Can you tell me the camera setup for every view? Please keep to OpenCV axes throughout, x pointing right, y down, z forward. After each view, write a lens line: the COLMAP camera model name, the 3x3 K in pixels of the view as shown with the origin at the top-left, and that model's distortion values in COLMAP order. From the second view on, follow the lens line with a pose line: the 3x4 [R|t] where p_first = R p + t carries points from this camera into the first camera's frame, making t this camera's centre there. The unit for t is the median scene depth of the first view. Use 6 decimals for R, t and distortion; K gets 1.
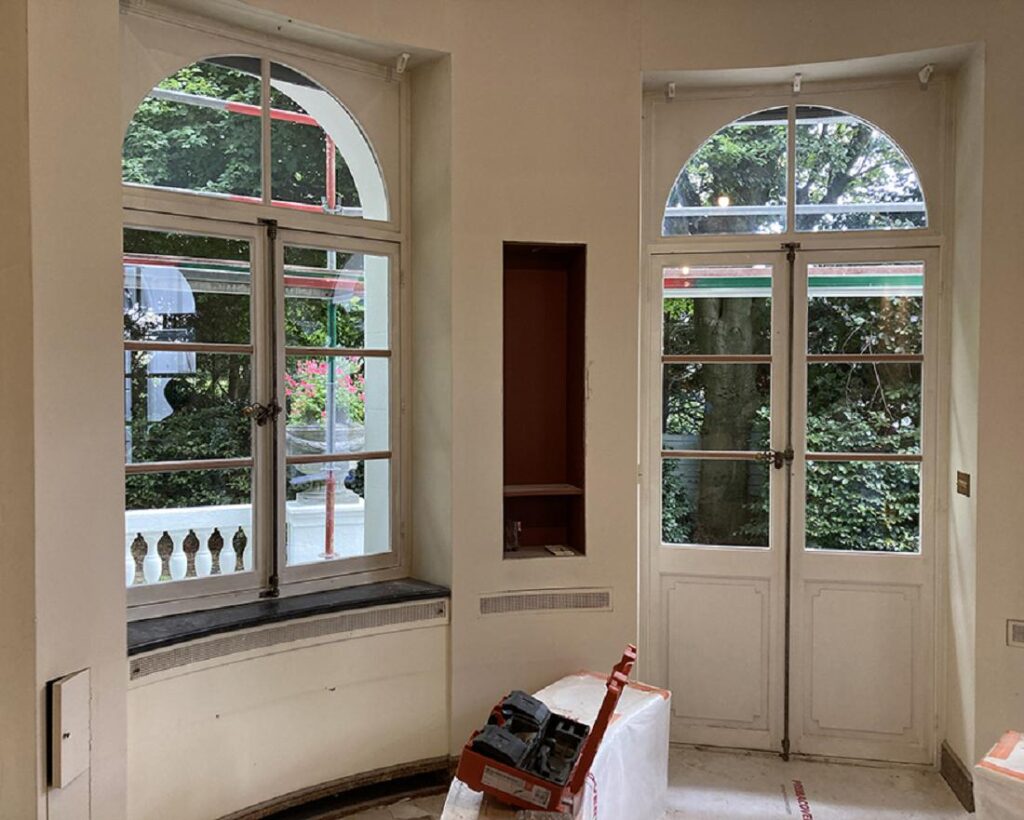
lens RADIAL K [[1087.2, 0, 512.0], [0, 1087.2, 410.0], [0, 0, 1]] dist [0.155679, -0.003885]
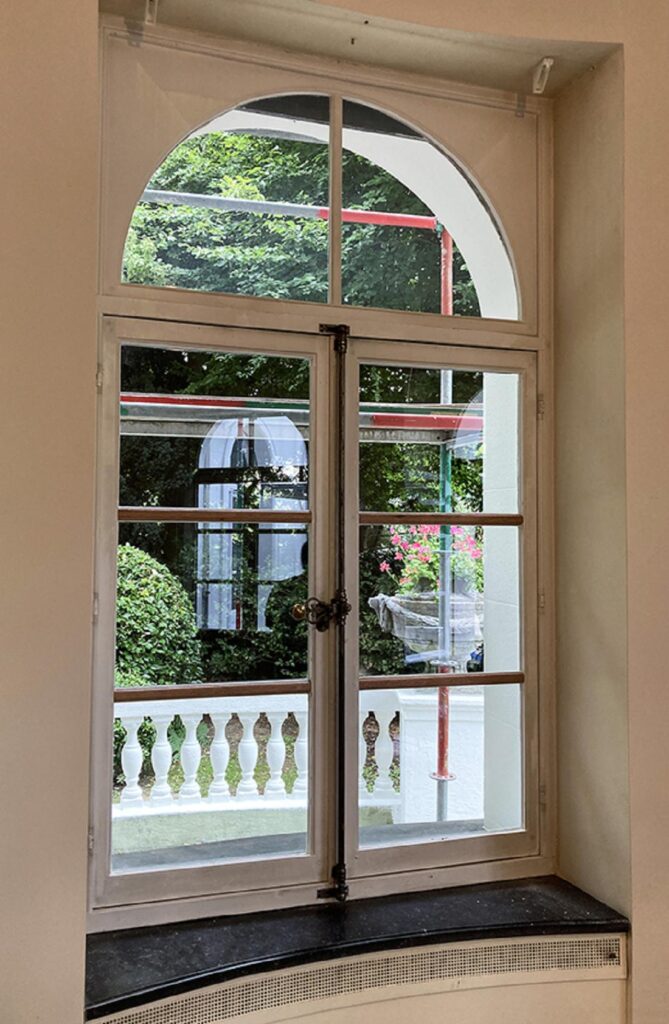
lens RADIAL K [[649.1, 0, 333.4], [0, 649.1, 473.6], [0, 0, 1]] dist [0.007138, 0.000735]
pose [[0.920414, -0.011014, -0.390789, -0.062820], [-0.017169, 0.997500, -0.068553, -0.050992], [0.390567, 0.069807, 0.917924, 0.594544]]
